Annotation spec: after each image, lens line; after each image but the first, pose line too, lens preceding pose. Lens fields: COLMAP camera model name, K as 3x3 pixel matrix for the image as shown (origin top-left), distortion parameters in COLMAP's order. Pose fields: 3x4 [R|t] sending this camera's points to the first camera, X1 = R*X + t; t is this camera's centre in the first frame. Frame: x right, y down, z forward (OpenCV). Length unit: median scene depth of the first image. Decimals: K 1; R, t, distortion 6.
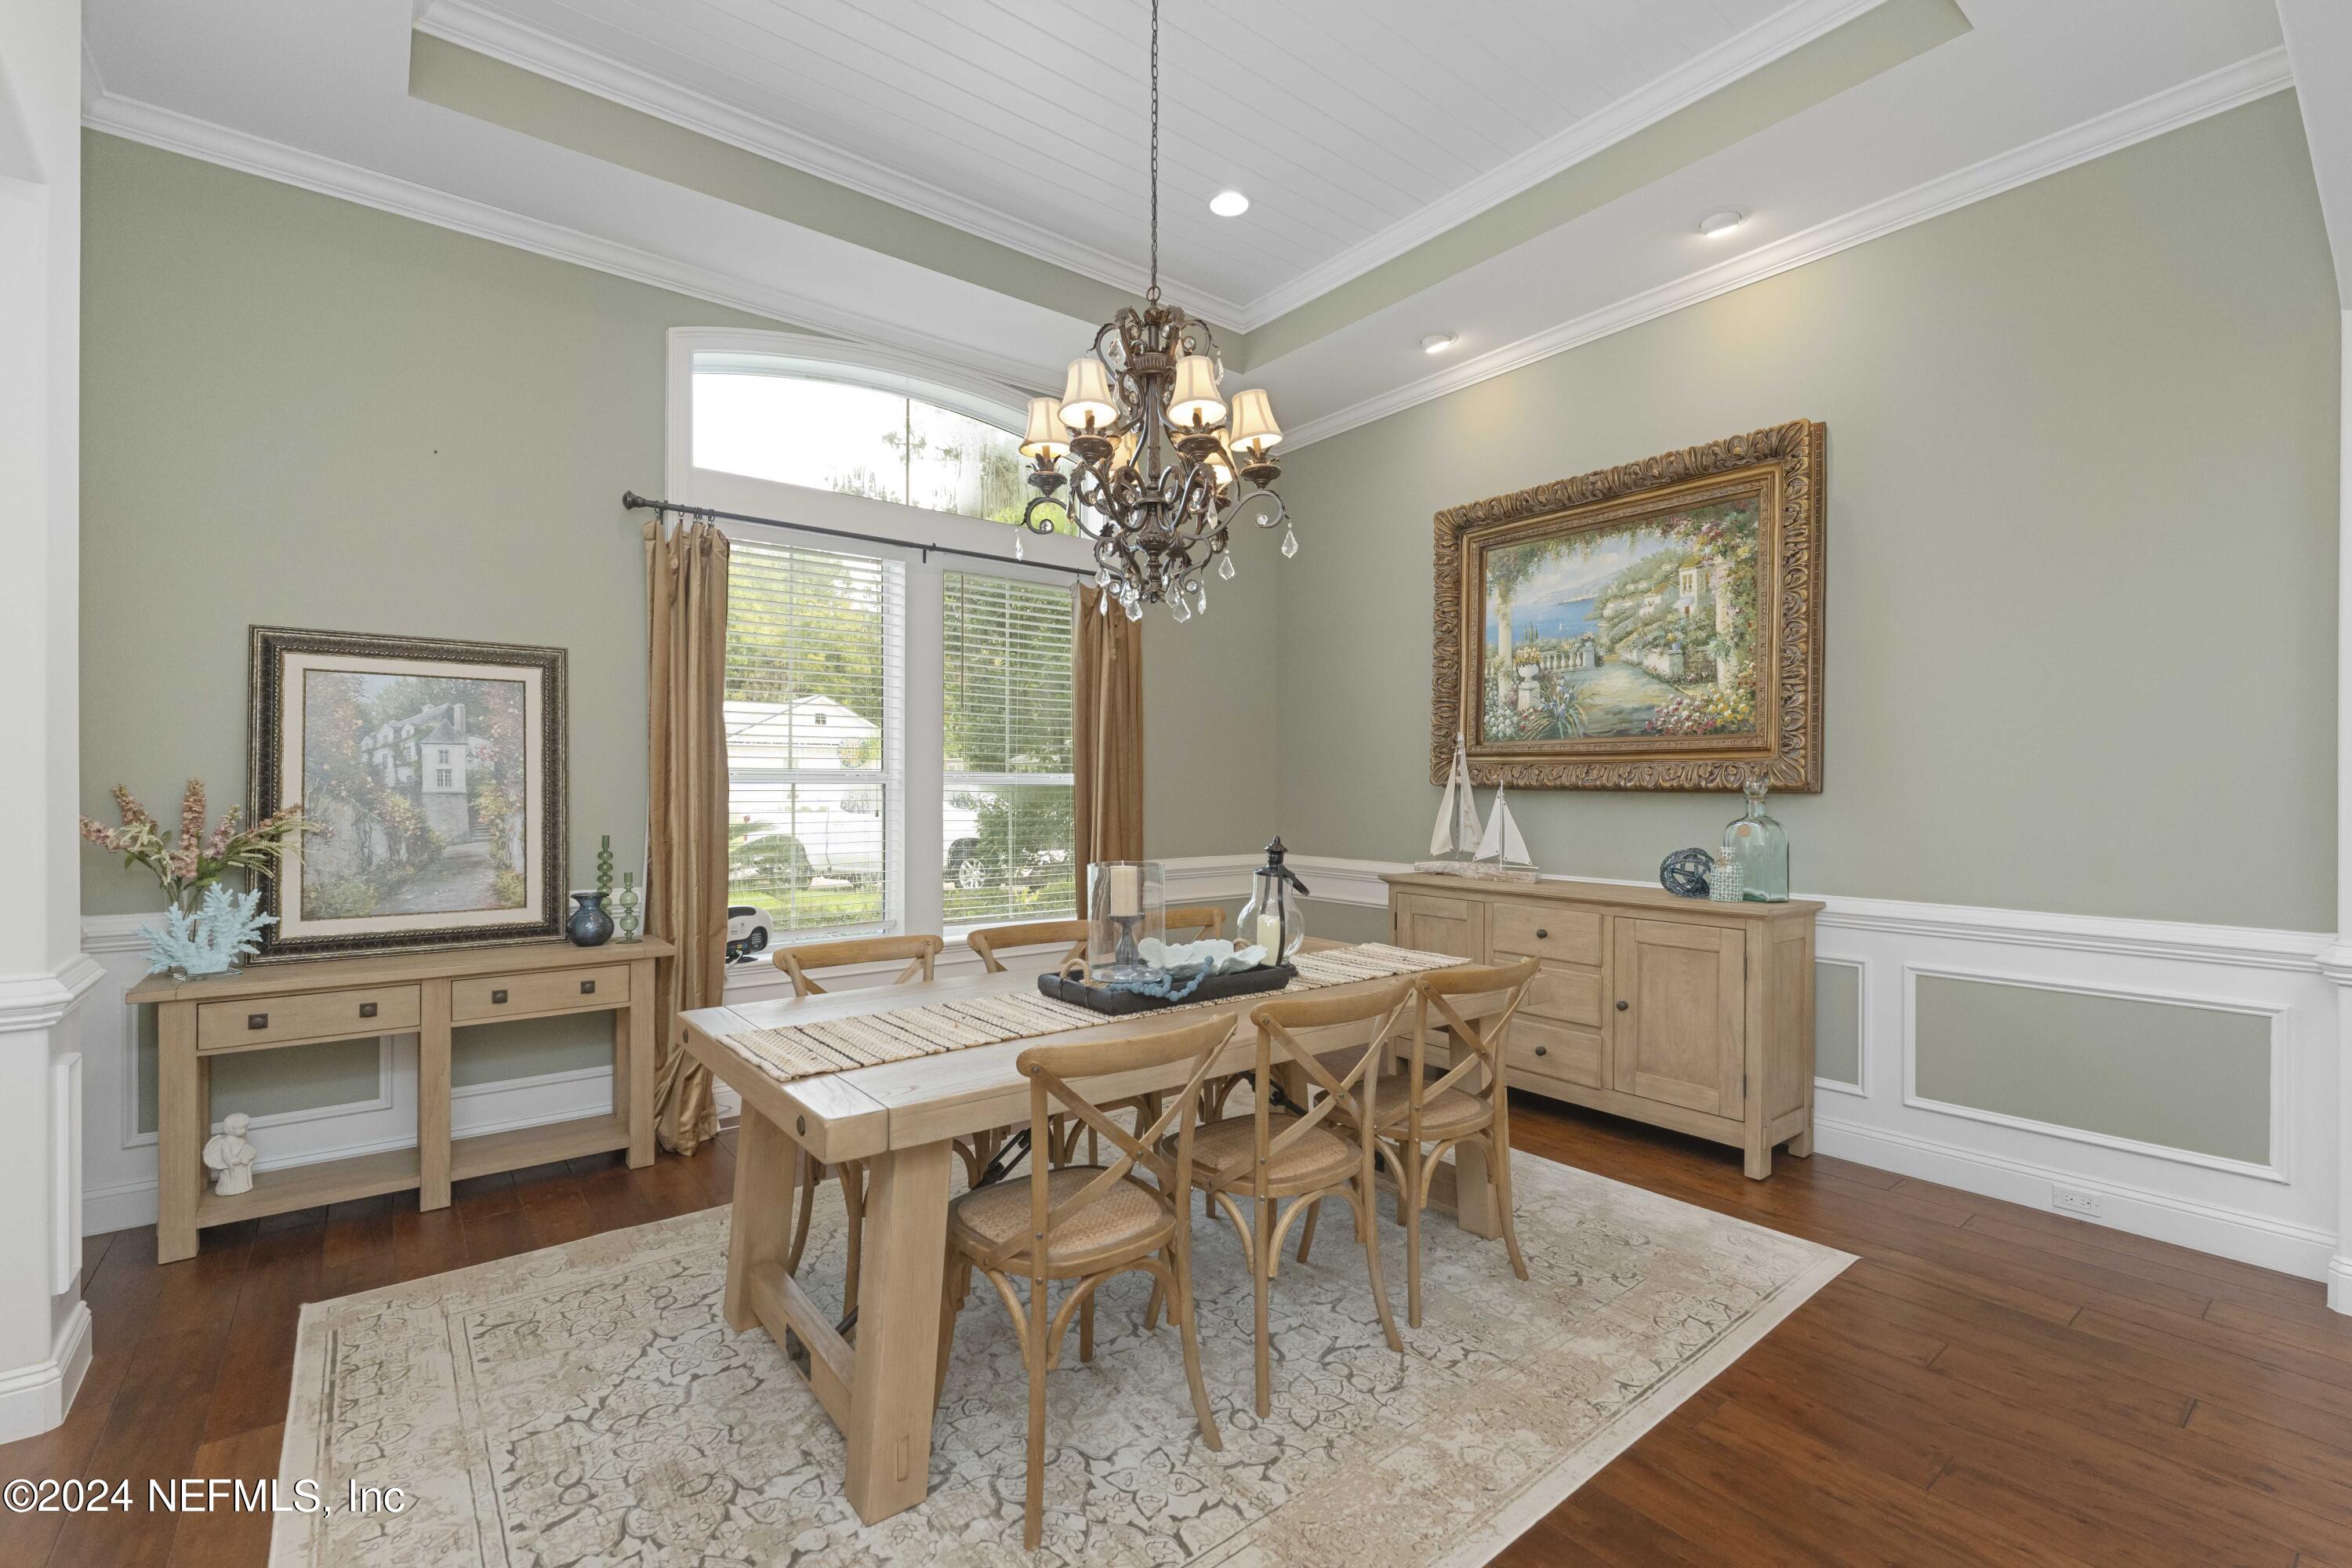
lens RADIAL K [[1015.6, 0, 1178.1], [0, 1015.6, 778.2], [0, 0, 1]] dist [0.001270, 0.000052]
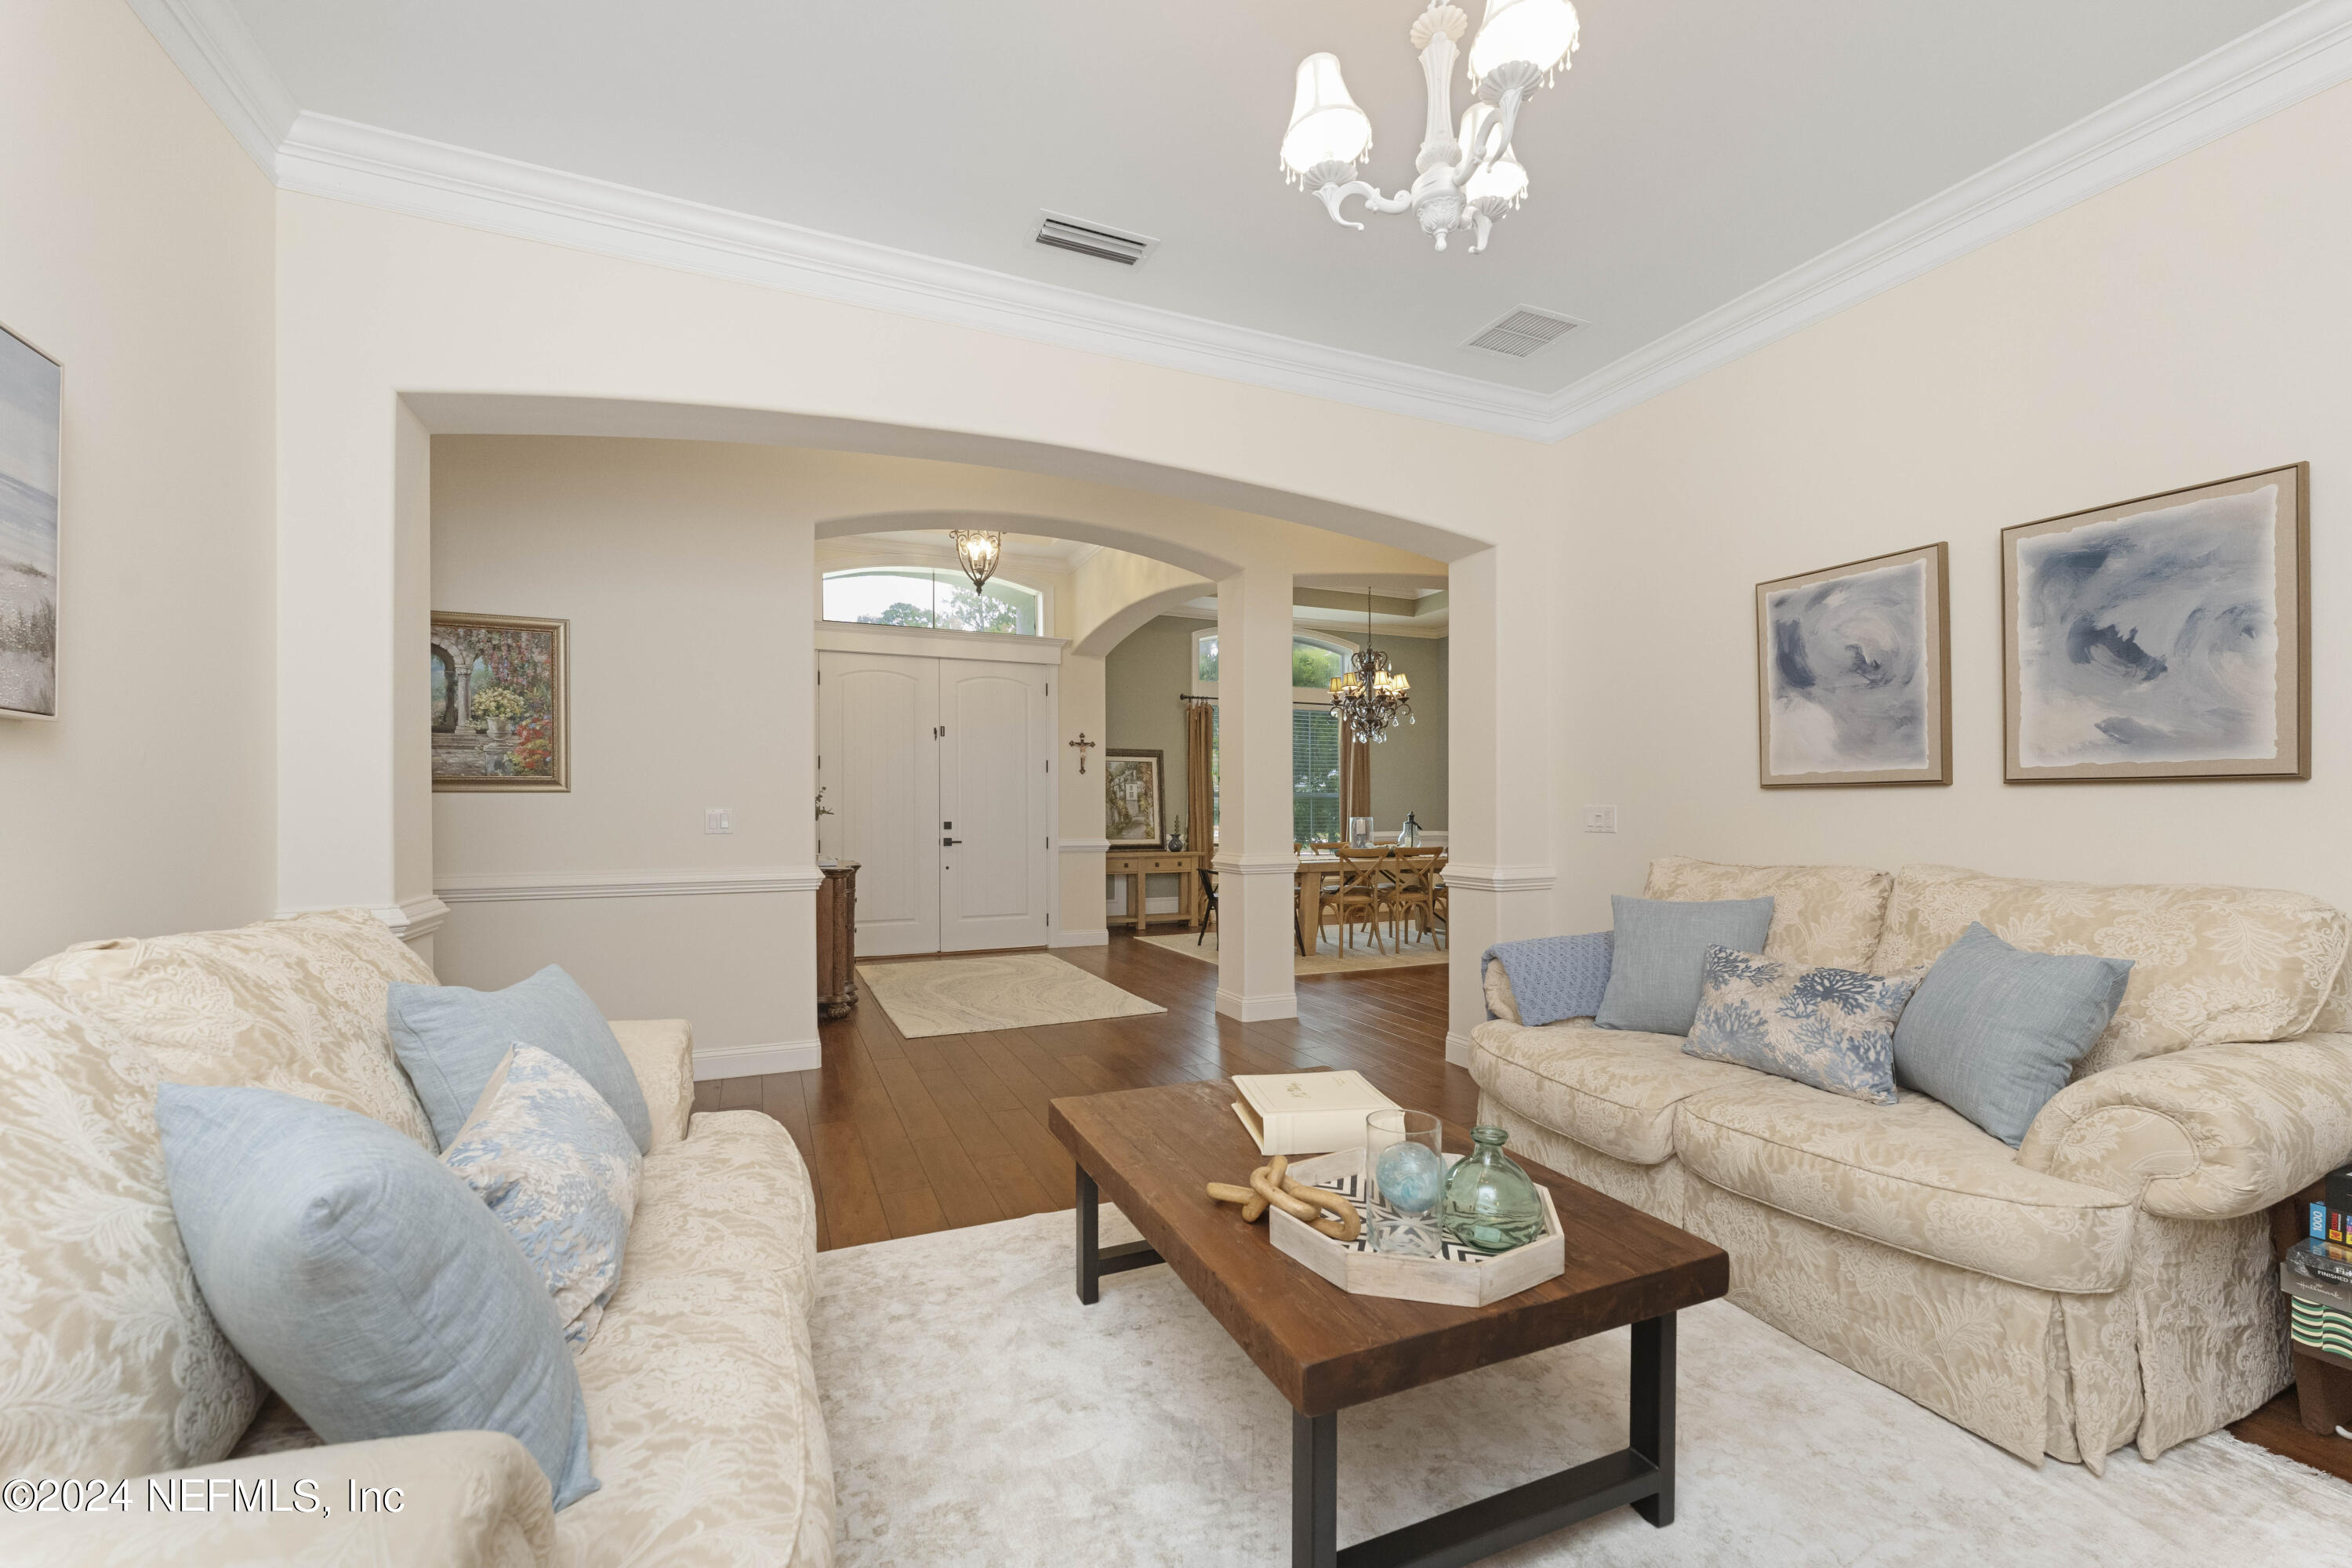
lens RADIAL K [[949.9, 0, 1175.5], [0, 949.9, 794.2], [0, 0, 1]] dist [0.000618, 0.000071]
pose [[0.970509, -0.008799, -0.240903, 0.103352], [0.006314, 0.999919, -0.011084, 0.036763], [0.240981, 0.009236, 0.970486, -2.110868]]
